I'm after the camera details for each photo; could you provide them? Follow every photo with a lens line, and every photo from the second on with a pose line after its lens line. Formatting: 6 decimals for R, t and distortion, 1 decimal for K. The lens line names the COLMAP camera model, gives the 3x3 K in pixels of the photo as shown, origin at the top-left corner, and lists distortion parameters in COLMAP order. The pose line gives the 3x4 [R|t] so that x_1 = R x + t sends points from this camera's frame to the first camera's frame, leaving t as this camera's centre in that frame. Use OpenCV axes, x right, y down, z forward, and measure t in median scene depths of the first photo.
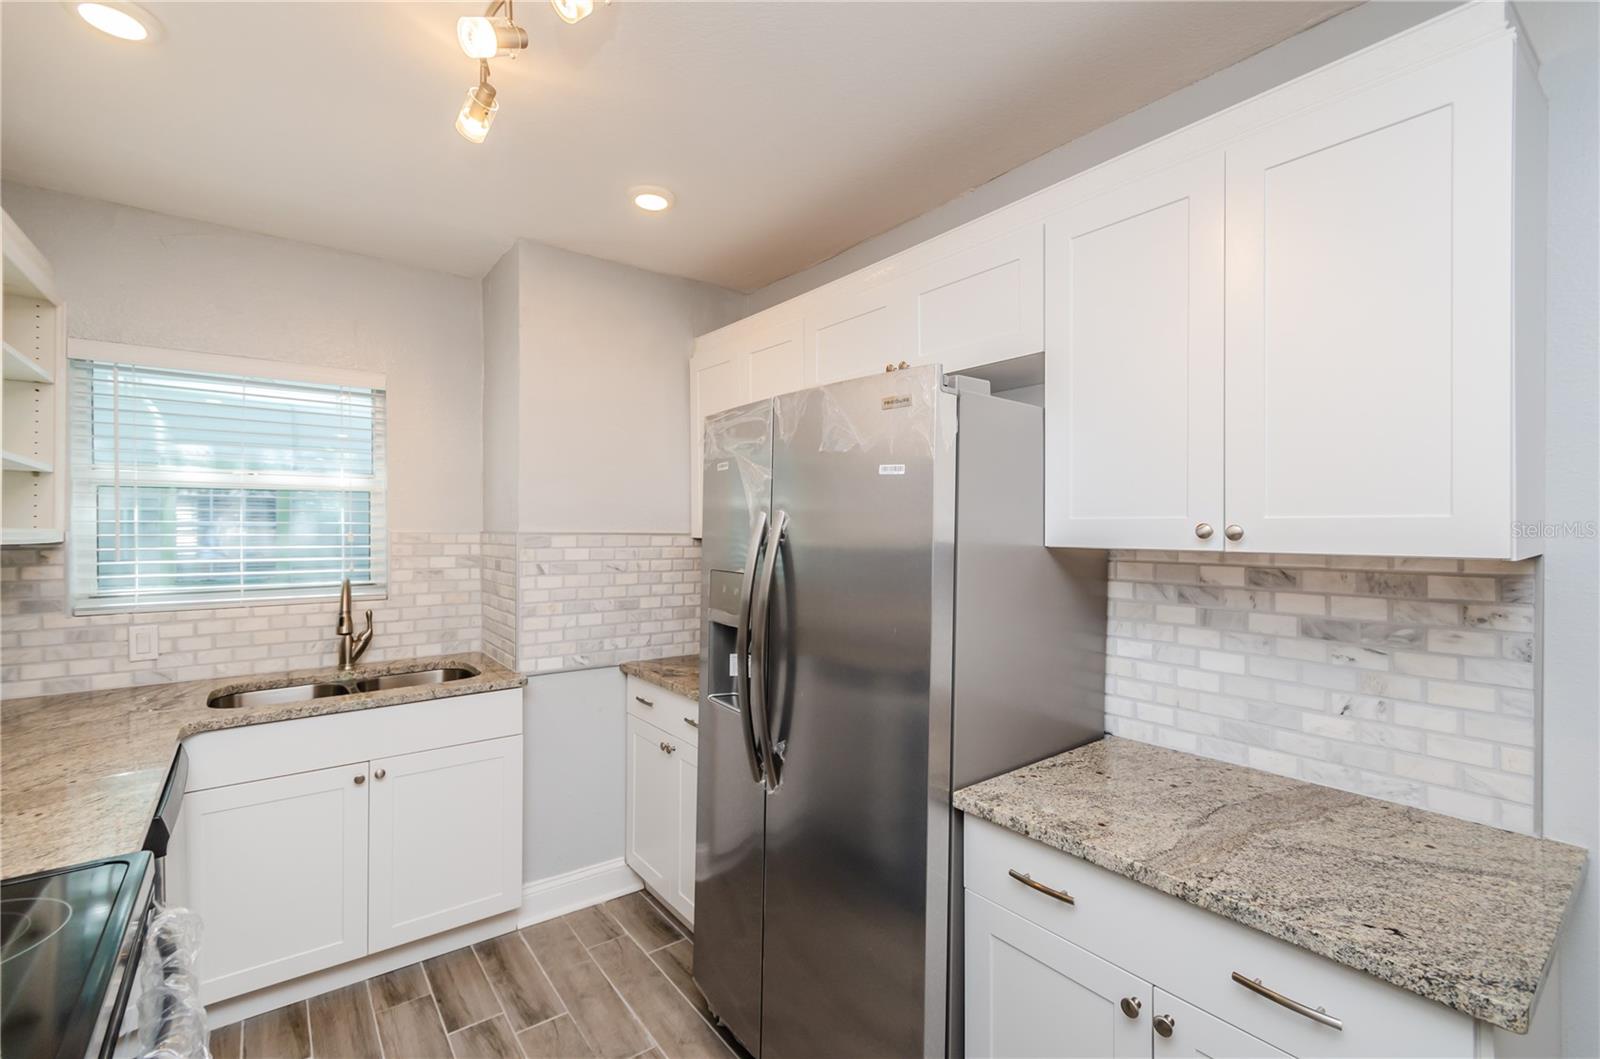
lens RADIAL K [[704.1, 0, 812.6], [0, 704.1, 528.0], [0, 0, 1]] dist [0.006803, -0.003125]
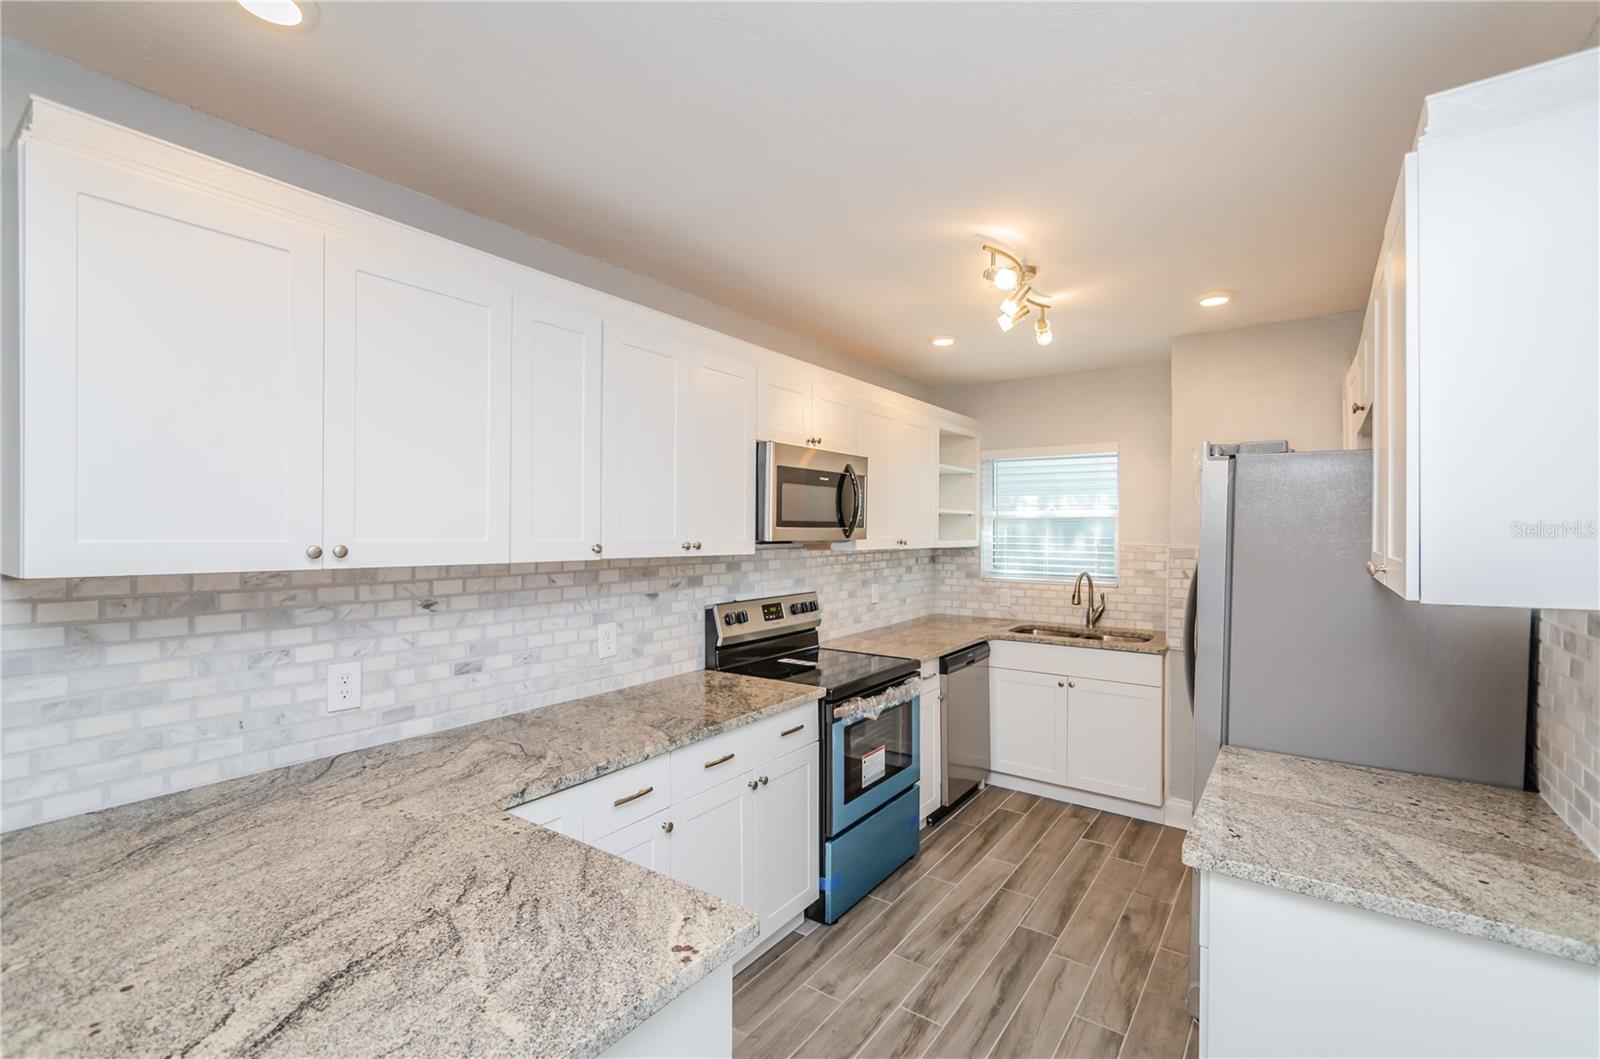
lens RADIAL K [[704.1, 0, 800.3], [0, 704.1, 531.7], [0, 0, 1]] dist [0.006803, -0.003125]
pose [[0.281026, 0.004616, -0.959689, 0.741250], [-0.005504, 0.999980, 0.003198, -0.025188], [0.959684, 0.004383, 0.281046, -0.110803]]
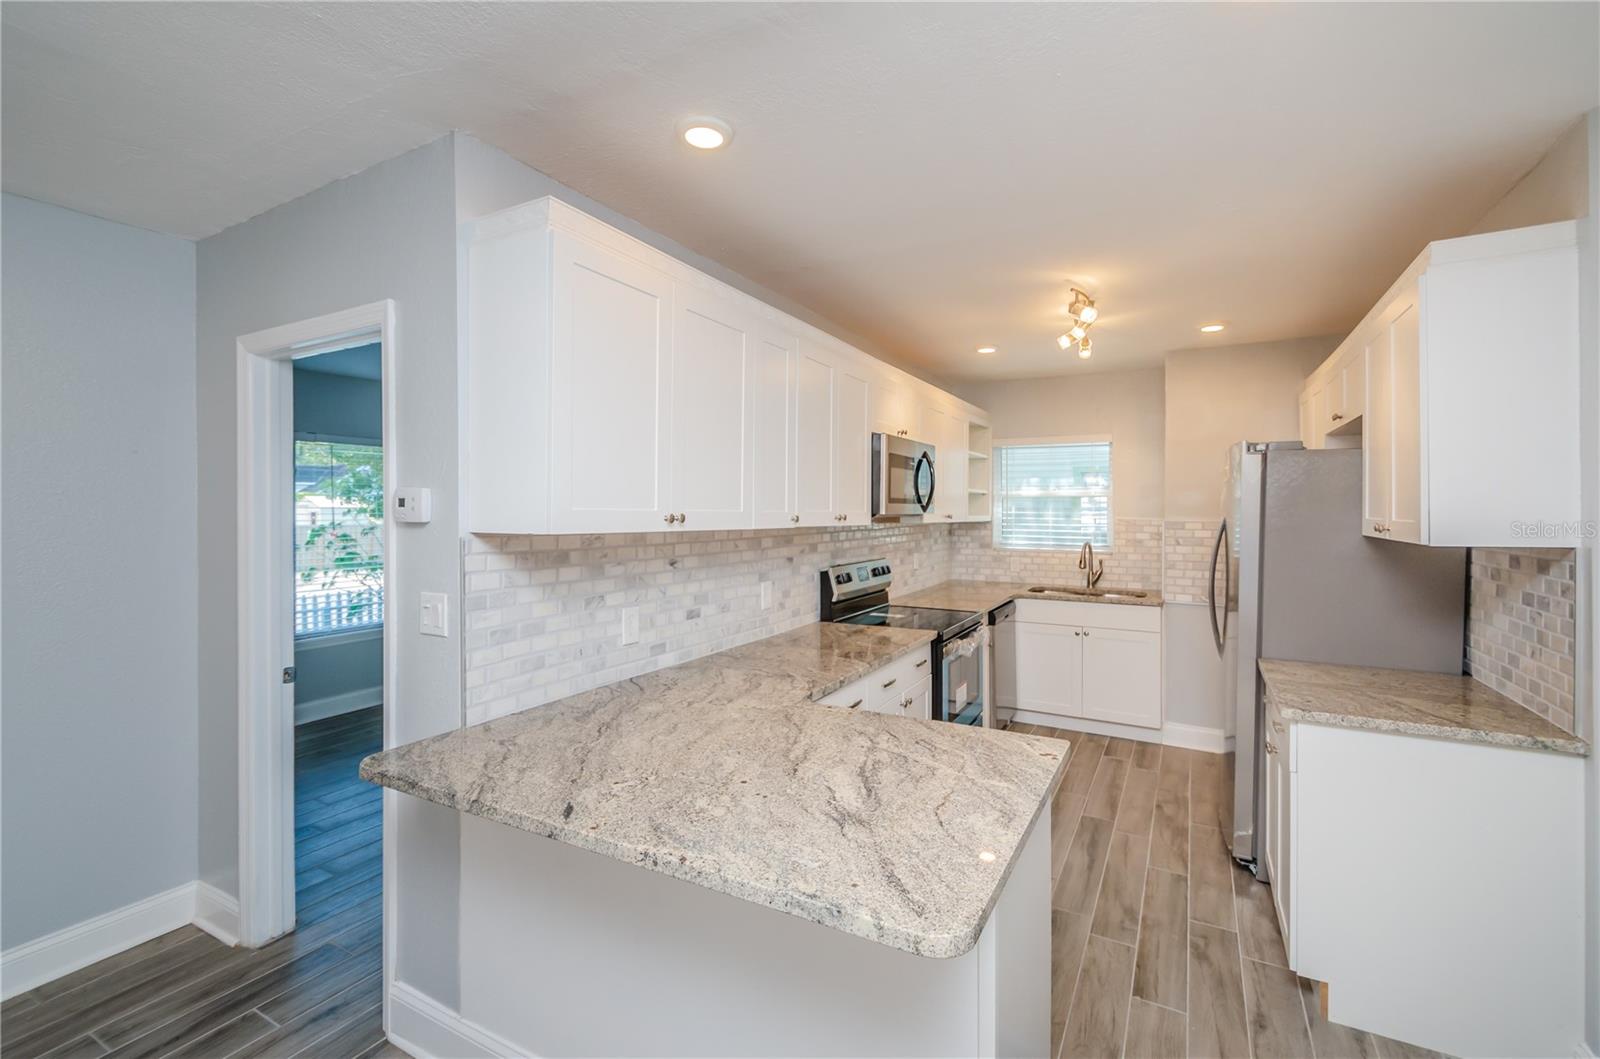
lens RADIAL K [[704.1, 0, 792.3], [0, 704.1, 506.3], [0, 0, 1]] dist [0.006803, -0.003125]
pose [[0.384958, -0.002240, -0.922931, 0.857573], [-0.005802, 0.999971, -0.004848, -0.014183], [0.922916, 0.007221, 0.384934, -0.540286]]
